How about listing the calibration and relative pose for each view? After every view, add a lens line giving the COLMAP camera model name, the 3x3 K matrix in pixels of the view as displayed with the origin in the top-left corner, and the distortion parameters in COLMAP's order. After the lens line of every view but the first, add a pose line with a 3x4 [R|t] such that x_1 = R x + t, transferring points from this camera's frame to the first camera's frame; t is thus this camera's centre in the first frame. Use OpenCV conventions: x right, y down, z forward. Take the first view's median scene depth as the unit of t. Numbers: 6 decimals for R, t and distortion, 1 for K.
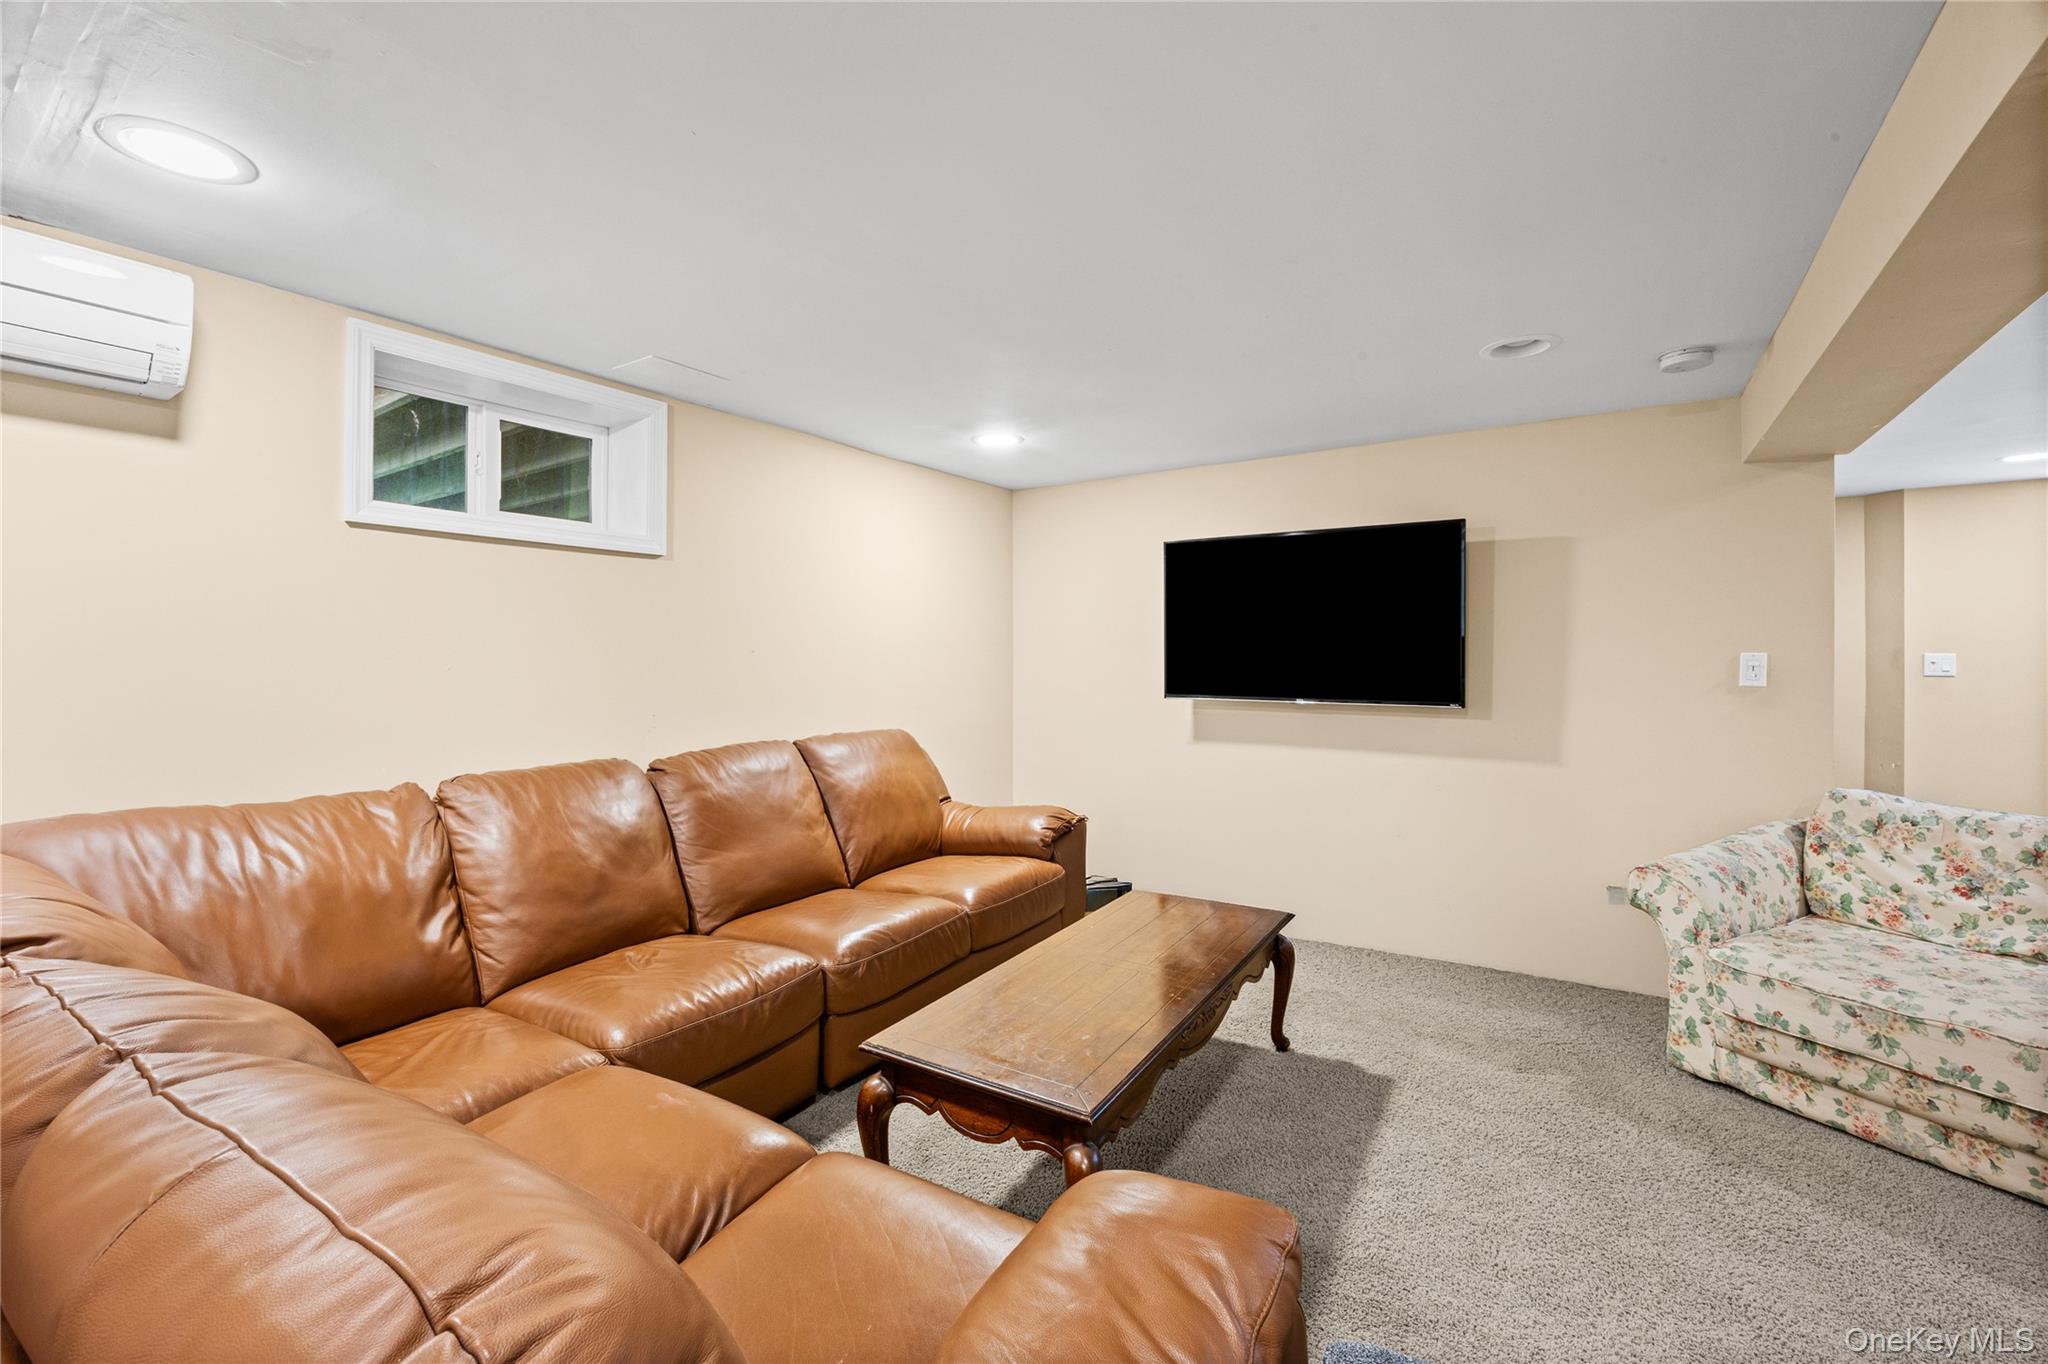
lens RADIAL K [[856.1, 0, 1026.5], [0, 856.1, 675.3], [0, 0, 1]] dist [-0.009824, 0.000066]
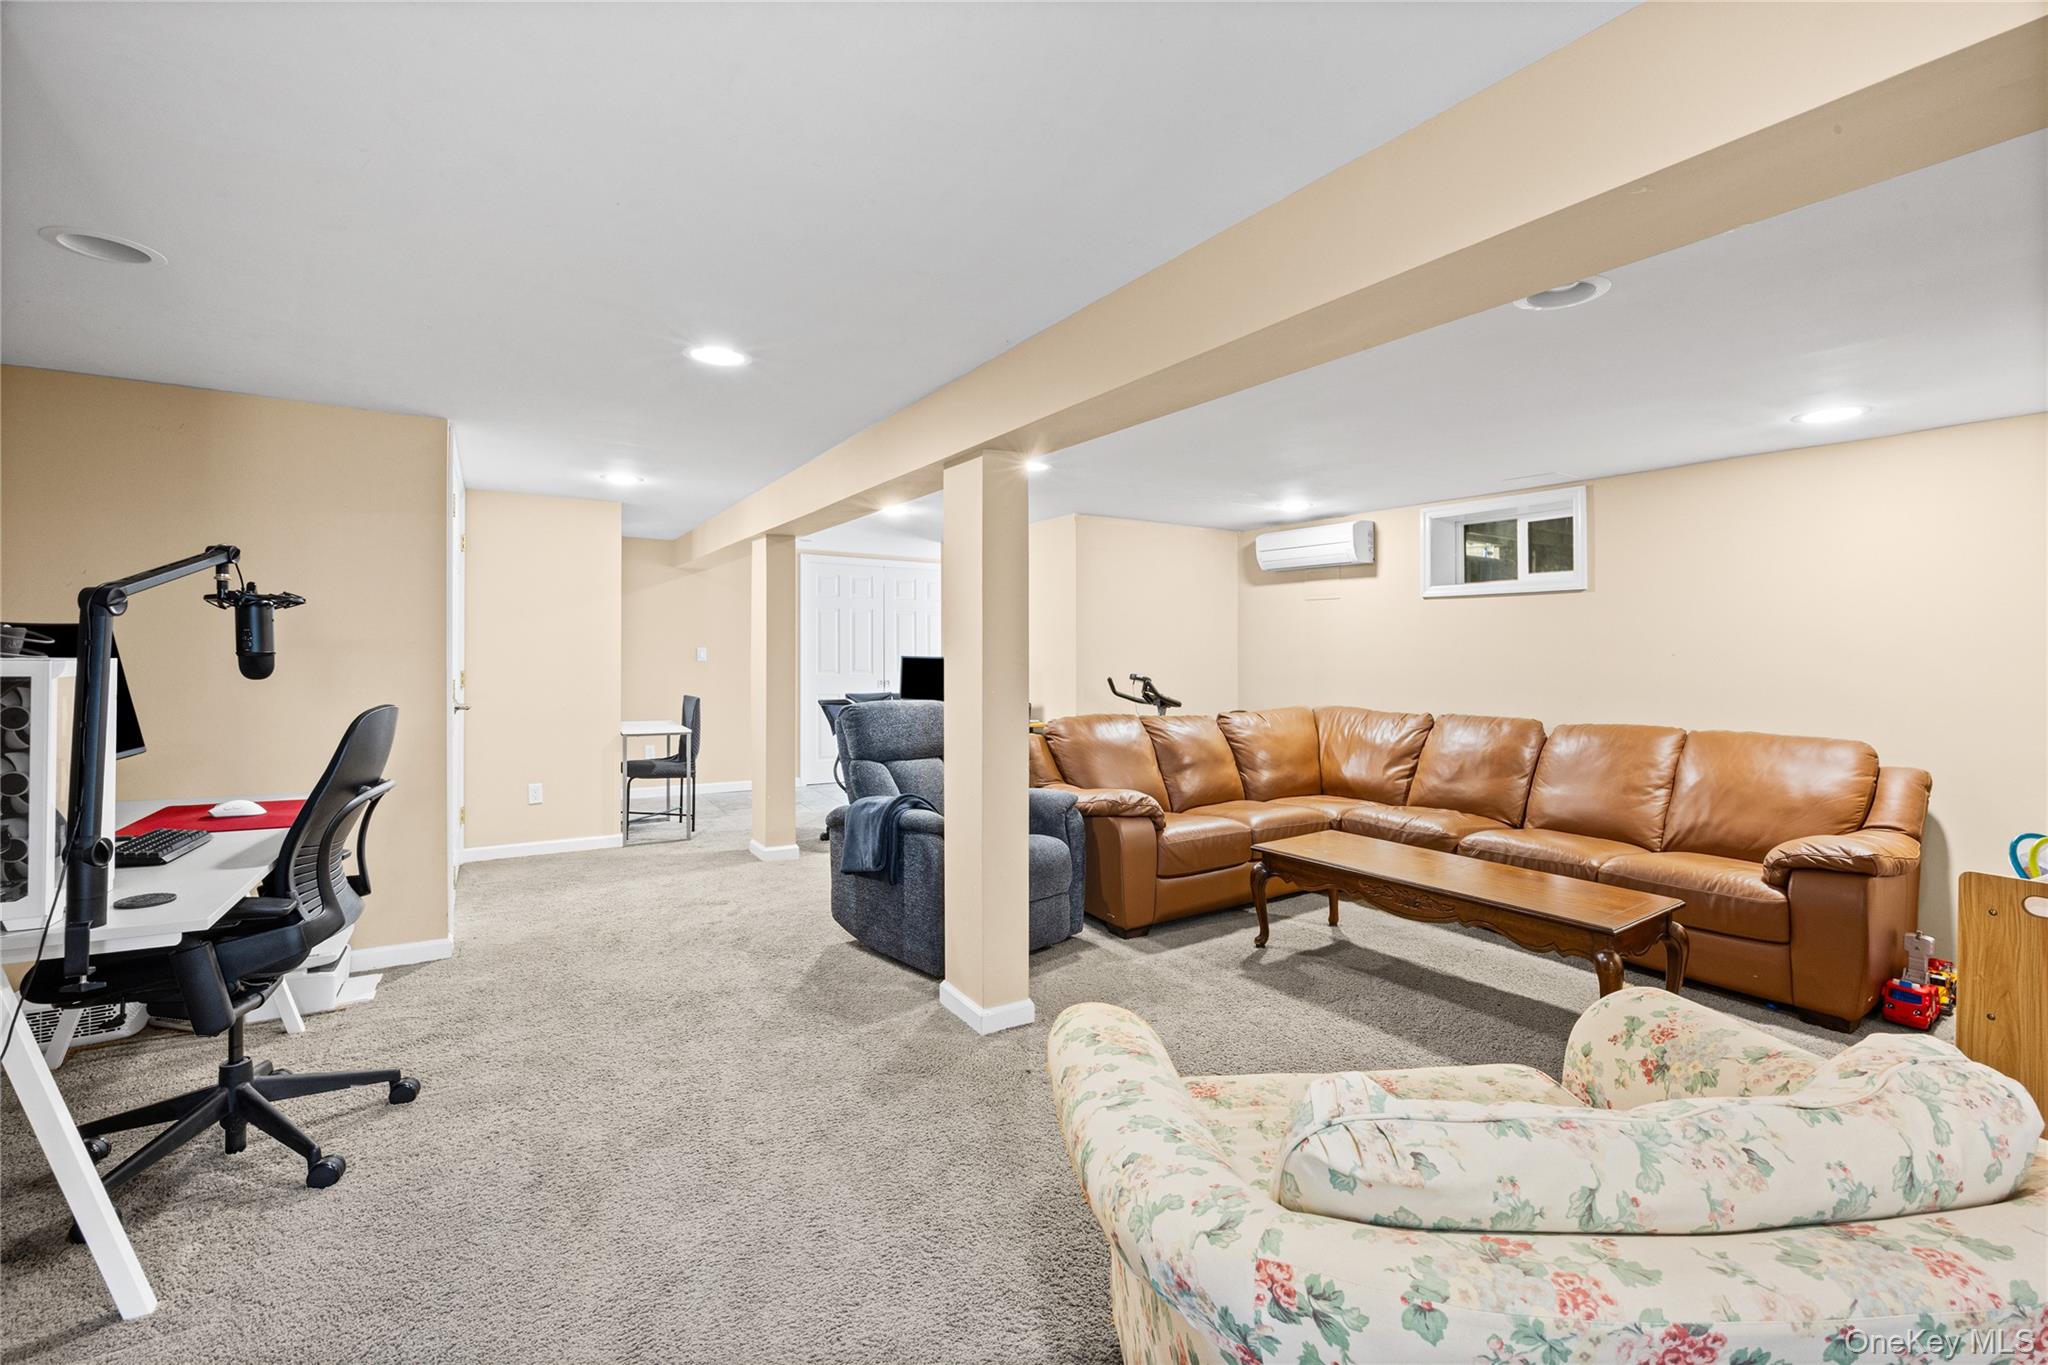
lens RADIAL K [[893.9, 0, 1025.2], [0, 893.9, 624.4], [0, 0, 1]] dist [0.001450, 0.000094]
pose [[-0.394654, -0.012326, -0.918747, 1.630572], [-0.020480, 0.999780, -0.004616, -0.063335], [0.918601, 0.016994, -0.394820, 0.838599]]
